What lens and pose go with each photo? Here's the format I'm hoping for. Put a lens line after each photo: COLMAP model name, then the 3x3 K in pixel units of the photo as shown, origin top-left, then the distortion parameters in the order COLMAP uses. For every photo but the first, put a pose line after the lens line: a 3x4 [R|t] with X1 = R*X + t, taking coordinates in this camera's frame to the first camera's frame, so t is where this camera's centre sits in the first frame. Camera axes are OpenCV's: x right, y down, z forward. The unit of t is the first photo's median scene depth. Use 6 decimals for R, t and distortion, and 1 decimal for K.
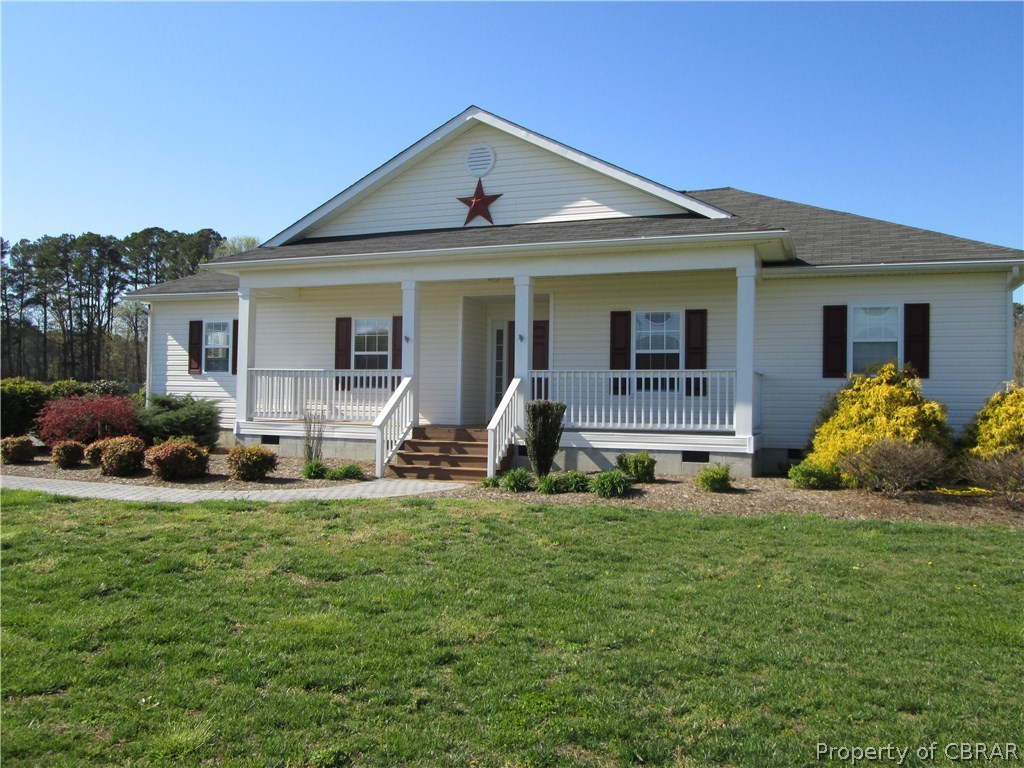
lens RADIAL K [[870.1, 0, 508.6], [0, 870.1, 382.7], [0, 0, 1]] dist [-0.038119, 0.015463]
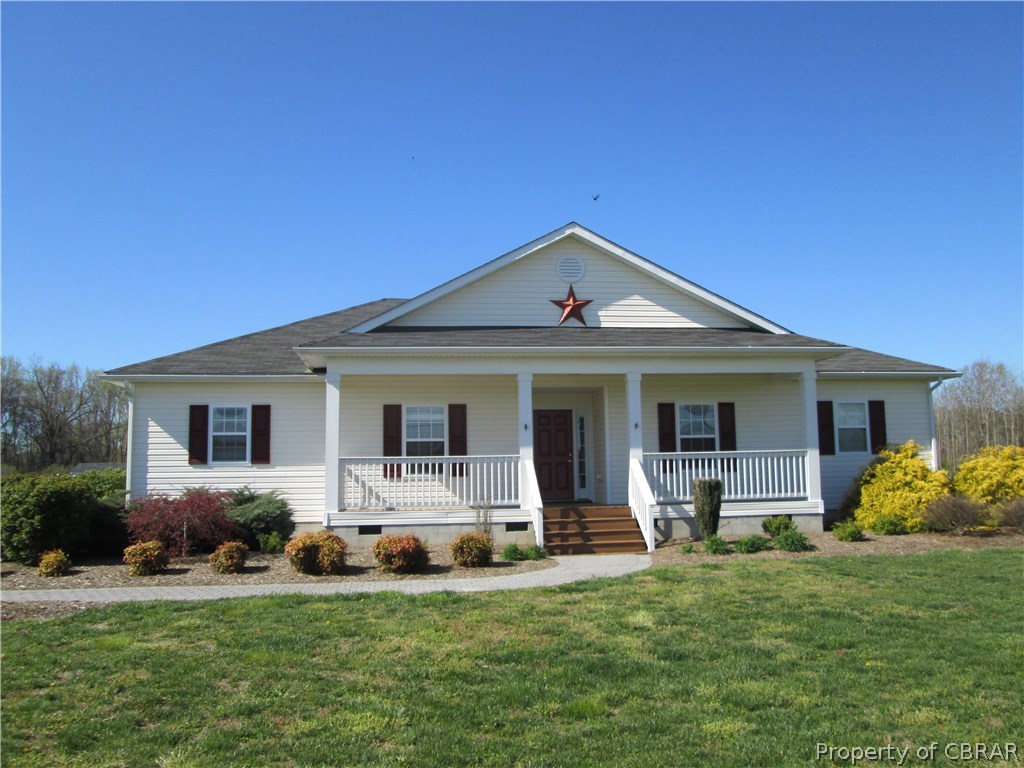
lens RADIAL K [[870.1, 0, 509.5], [0, 870.1, 389.9], [0, 0, 1]] dist [-0.038119, 0.015463]
pose [[0.866116, 0.018955, 0.499484, -0.669202], [0.023603, 0.996615, -0.078749, -0.011012], [-0.499285, 0.079996, 0.862737, 0.072245]]
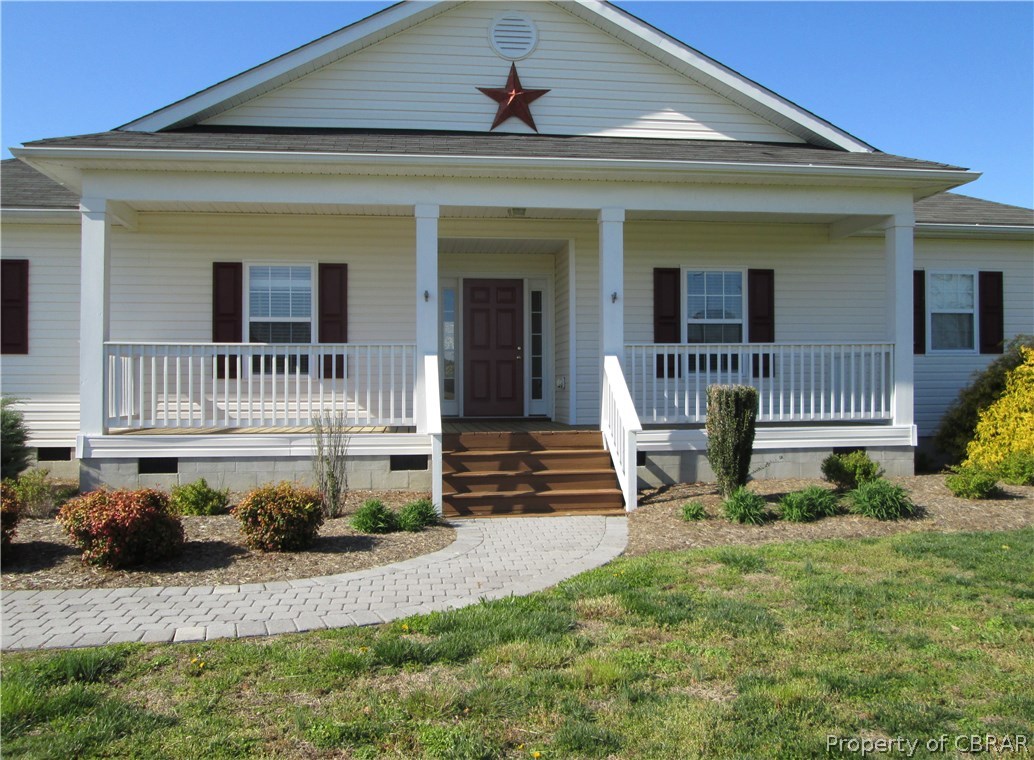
lens RADIAL K [[878.6, 0, 513.4], [0, 878.6, 380.4], [0, 0, 1]] dist [-0.038119, 0.015463]
pose [[0.867654, -0.018226, 0.496835, -0.379644], [0.010561, 0.999778, 0.018233, 0.001319], [-0.497057, -0.010573, 0.867653, 0.403269]]
